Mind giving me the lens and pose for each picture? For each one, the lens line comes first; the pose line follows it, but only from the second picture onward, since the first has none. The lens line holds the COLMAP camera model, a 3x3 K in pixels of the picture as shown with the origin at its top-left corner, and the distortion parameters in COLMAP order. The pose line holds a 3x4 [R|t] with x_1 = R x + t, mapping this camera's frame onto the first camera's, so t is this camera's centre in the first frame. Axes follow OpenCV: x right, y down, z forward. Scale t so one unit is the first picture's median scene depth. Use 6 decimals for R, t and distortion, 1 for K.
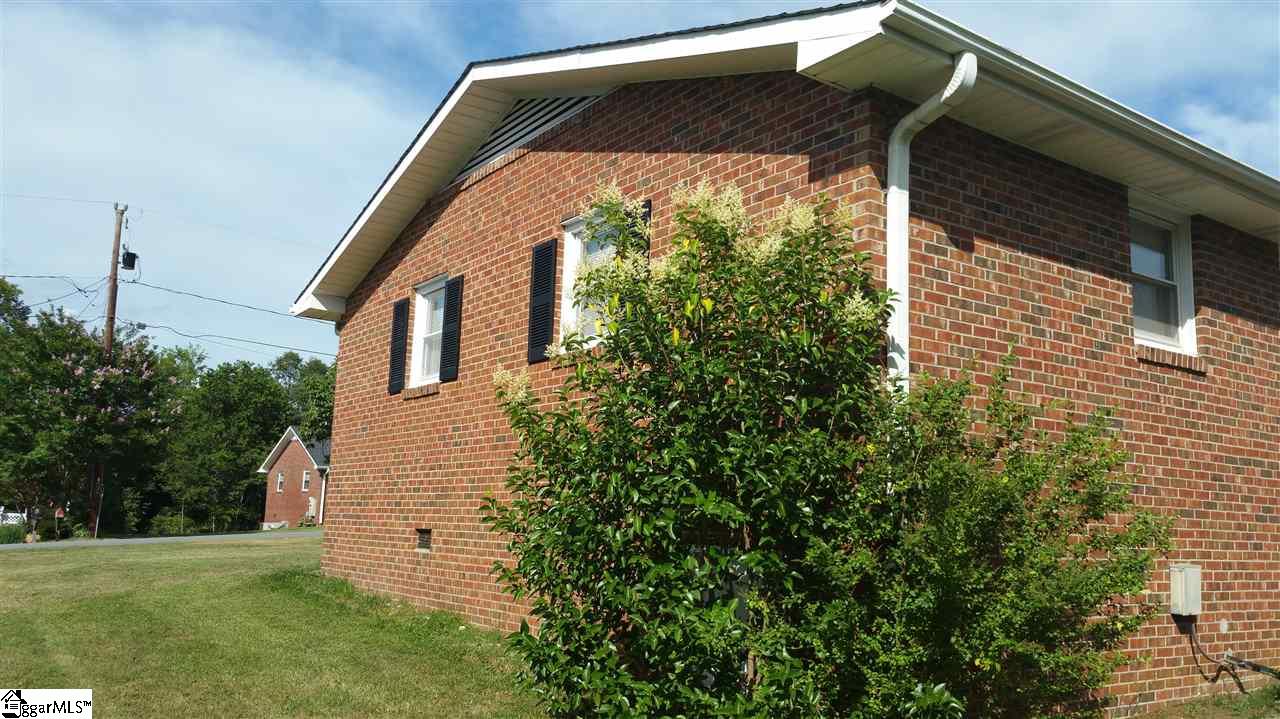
lens RADIAL K [[1045.4, 0, 647.2], [0, 1045.4, 361.4], [0, 0, 1]] dist [0.097428, -0.192089]
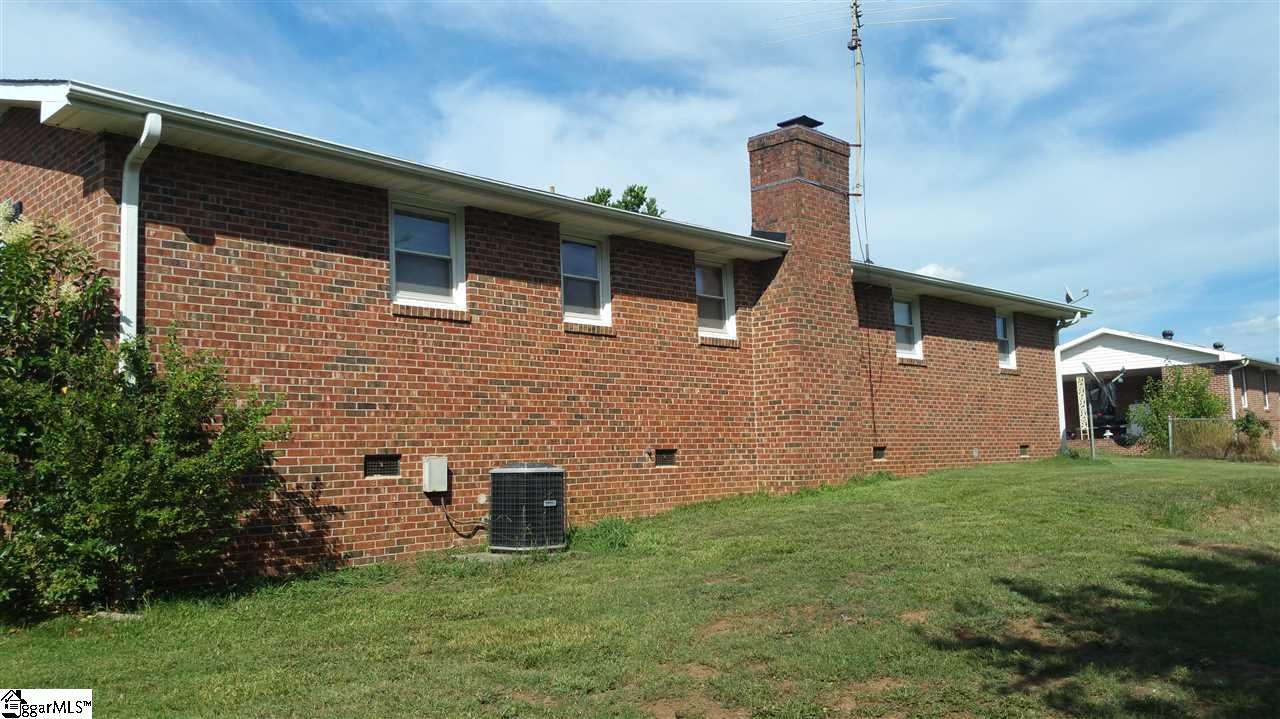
lens RADIAL K [[1045.4, 0, 641.8], [0, 1045.4, 367.7], [0, 0, 1]] dist [0.097428, -0.192089]
pose [[0.983571, -0.043035, 0.175317, 0.584409], [0.031196, 0.997077, 0.069740, -0.020243], [-0.177806, -0.063125, 0.982039, -0.471797]]
